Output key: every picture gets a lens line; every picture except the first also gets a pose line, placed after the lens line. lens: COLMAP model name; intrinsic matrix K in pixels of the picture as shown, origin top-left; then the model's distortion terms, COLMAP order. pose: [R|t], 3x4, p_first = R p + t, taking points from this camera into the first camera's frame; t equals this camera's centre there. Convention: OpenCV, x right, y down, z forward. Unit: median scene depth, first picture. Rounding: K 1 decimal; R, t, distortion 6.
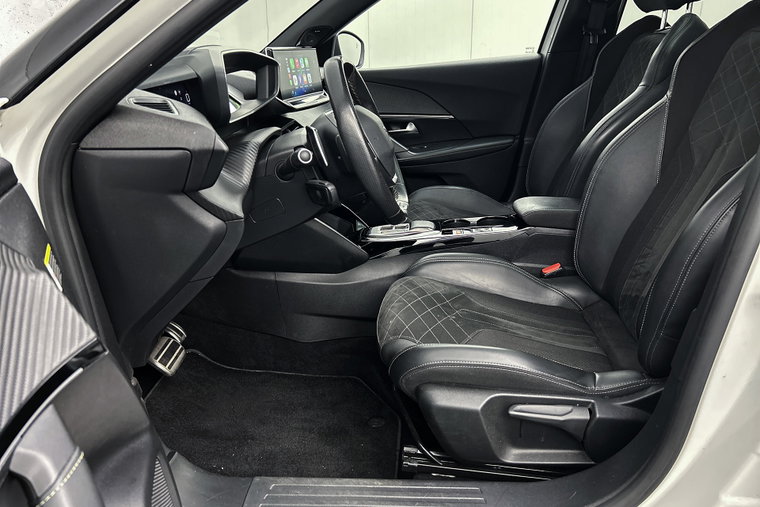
lens RADIAL K [[554.3, 0, 379.7], [0, 554.3, 263.9], [0, 0, 1]] dist [0.107364, -0.054148]
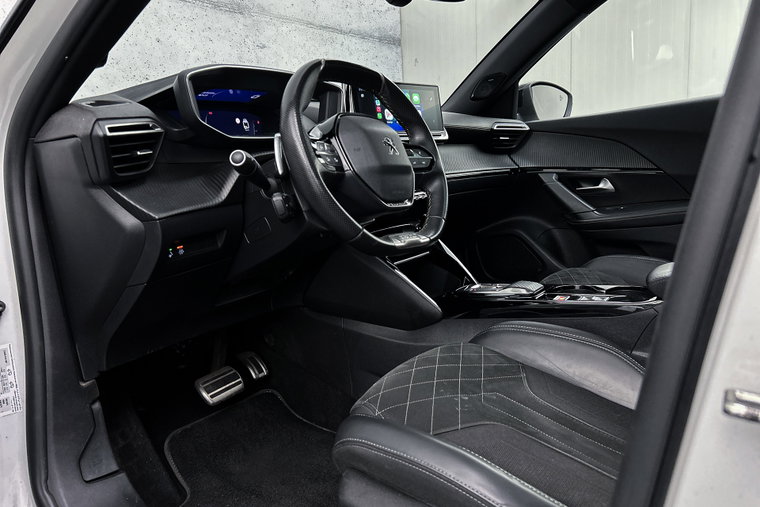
lens RADIAL K [[568.4, 0, 370.0], [0, 568.4, 252.5], [0, 0, 1]] dist [0.060681, -0.065506]
pose [[0.854894, 0.073628, -0.513552, 0.300951], [-0.159976, 0.979054, -0.125940, 0.018688], [0.493522, 0.189822, 0.848766, 0.213120]]
